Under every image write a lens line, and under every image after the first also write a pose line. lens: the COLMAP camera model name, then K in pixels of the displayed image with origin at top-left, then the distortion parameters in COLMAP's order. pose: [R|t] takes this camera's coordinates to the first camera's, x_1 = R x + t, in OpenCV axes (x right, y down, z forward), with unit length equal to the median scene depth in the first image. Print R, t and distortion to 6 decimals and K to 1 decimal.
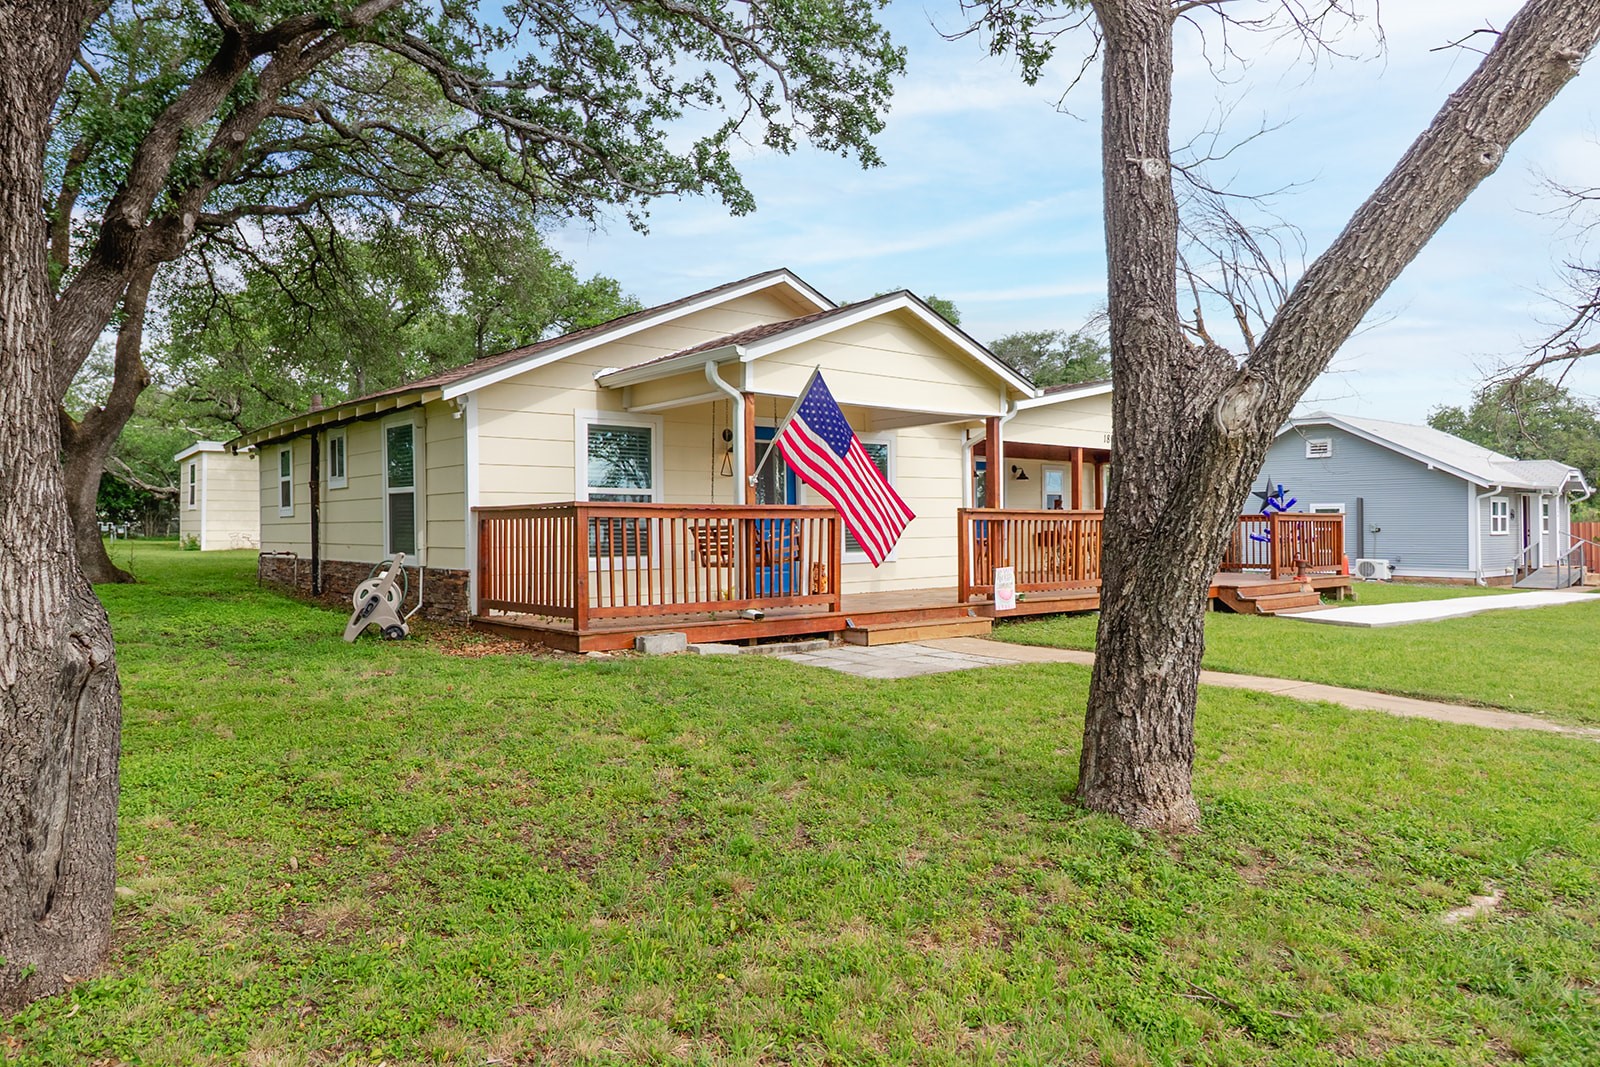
lens RADIAL K [[1008.5, 0, 813.4], [0, 1008.5, 531.6], [0, 0, 1]] dist [0.009878, 0.003779]
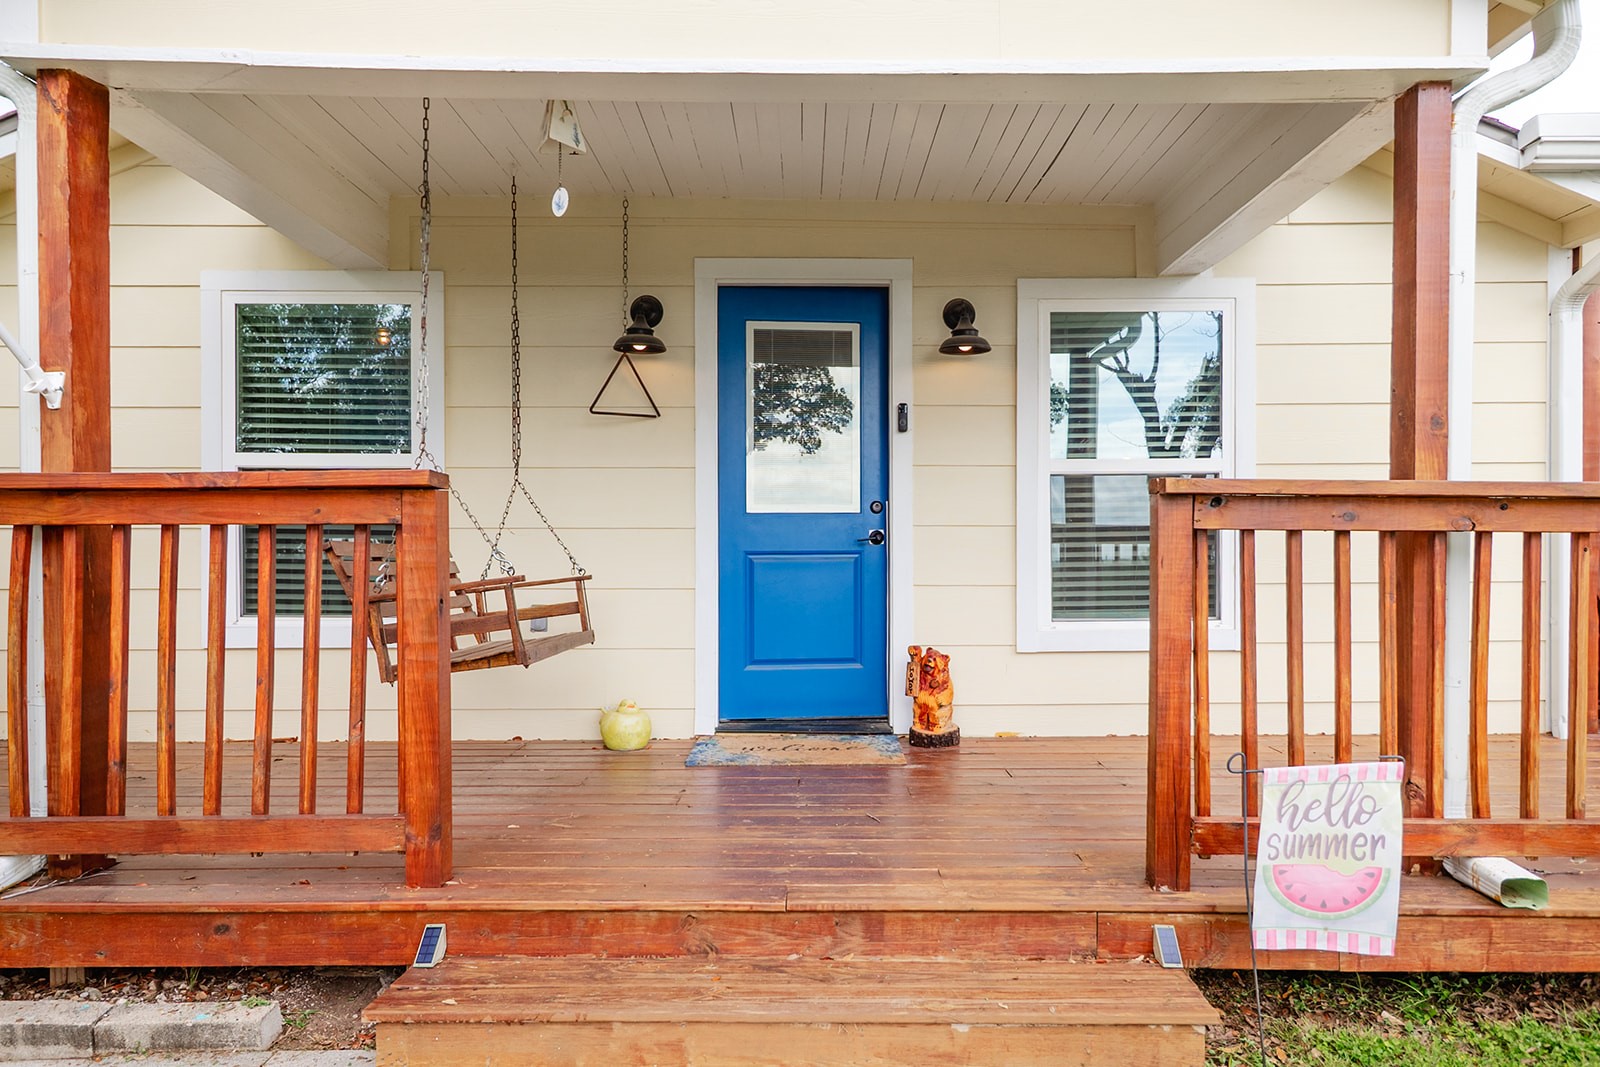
lens RADIAL K [[1092.8, 0, 809.9], [0, 1092.8, 544.8], [0, 0, 1]] dist [0.014015, 0.001238]
pose [[0.769339, 0.009206, -0.638774, 0.199389], [-0.007864, 0.999957, 0.004940, -0.006789], [0.638792, 0.001223, 0.769378, 0.609921]]
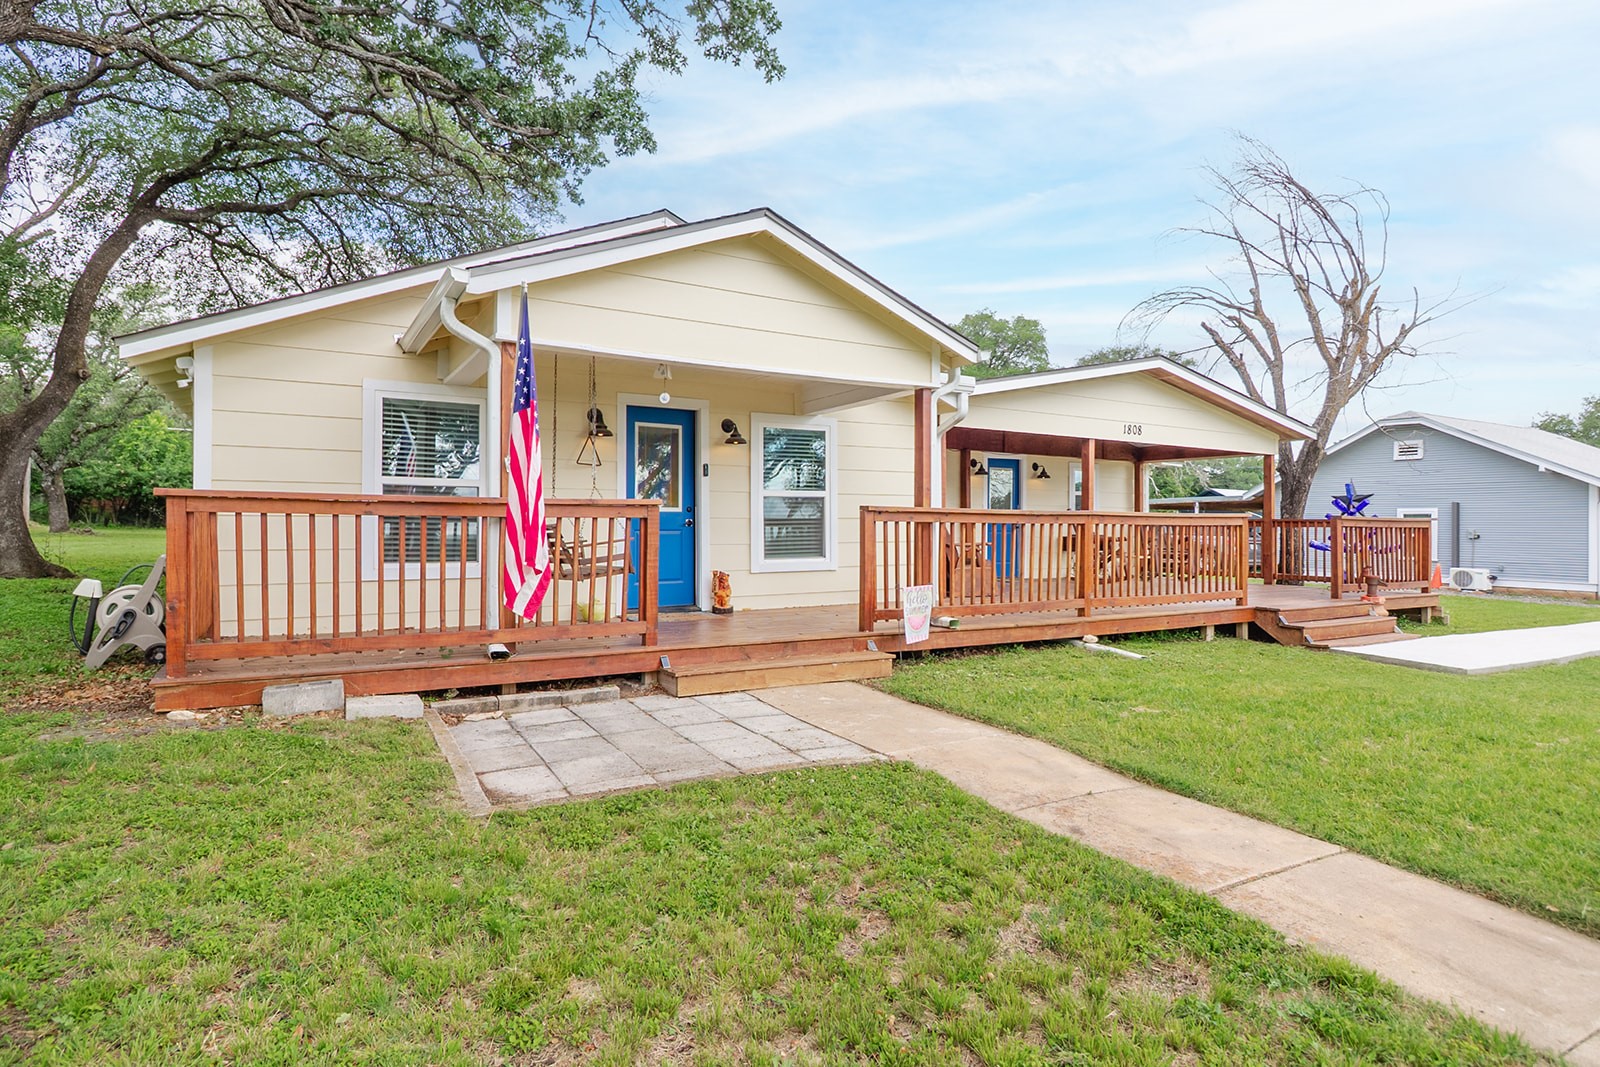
lens RADIAL K [[845.3, 0, 797.1], [0, 845.3, 529.3], [0, 0, 1]] dist [0.002825, -0.000716]
pose [[0.986055, 0.011017, -0.166054, 0.164121], [-0.011237, 0.999937, -0.000387, -0.003951], [0.166039, 0.002248, 0.986117, 0.298063]]
